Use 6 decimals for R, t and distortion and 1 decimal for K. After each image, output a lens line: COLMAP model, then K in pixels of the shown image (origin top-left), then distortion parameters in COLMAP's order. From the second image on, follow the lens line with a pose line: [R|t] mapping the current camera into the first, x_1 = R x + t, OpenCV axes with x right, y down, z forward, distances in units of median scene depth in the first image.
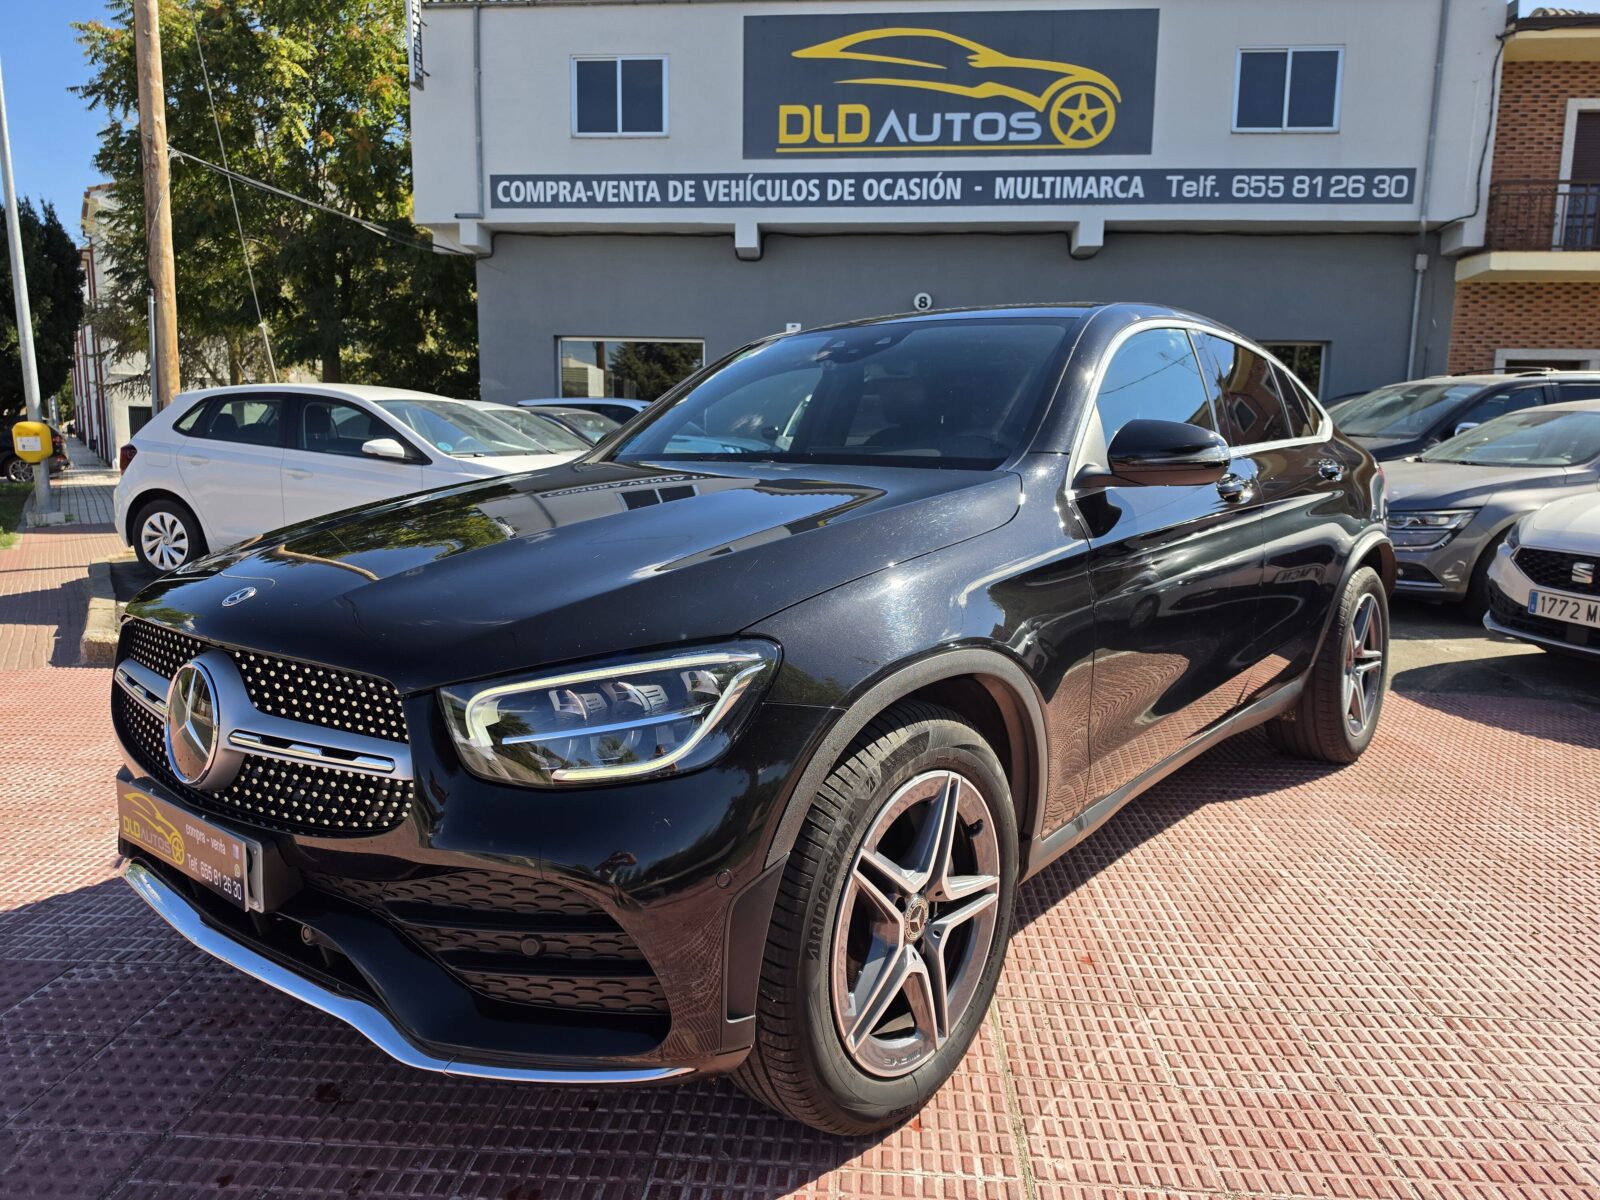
lens RADIAL K [[1129.9, 0, 790.2], [0, 1129.9, 602.9], [0, 0, 1]] dist [0.033215, -0.039471]
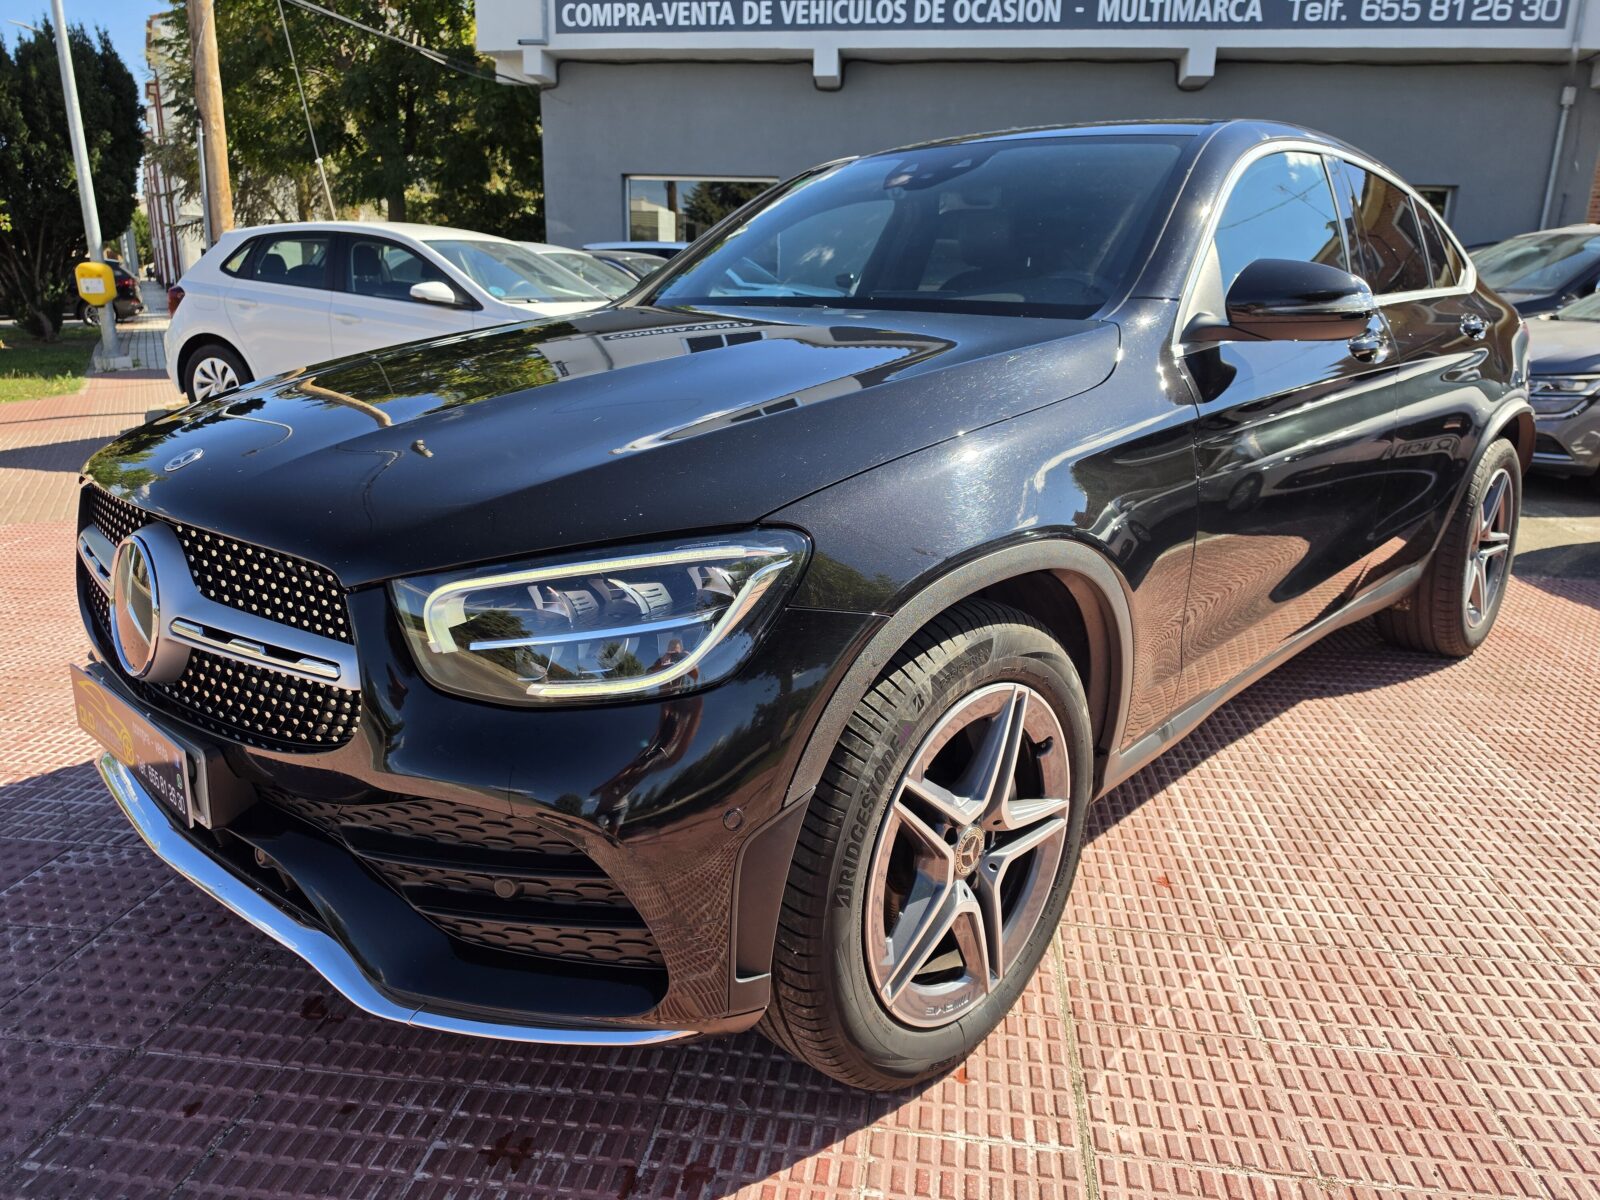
lens RADIAL K [[1129.9, 0, 802.4], [0, 1129.9, 604.9], [0, 0, 1]] dist [0.033215, -0.039471]
pose [[0.998271, 0.024714, -0.053335, 0.019855], [-0.017741, 0.991685, 0.127459, -0.011021], [0.056042, -0.126292, 0.990409, 0.127383]]
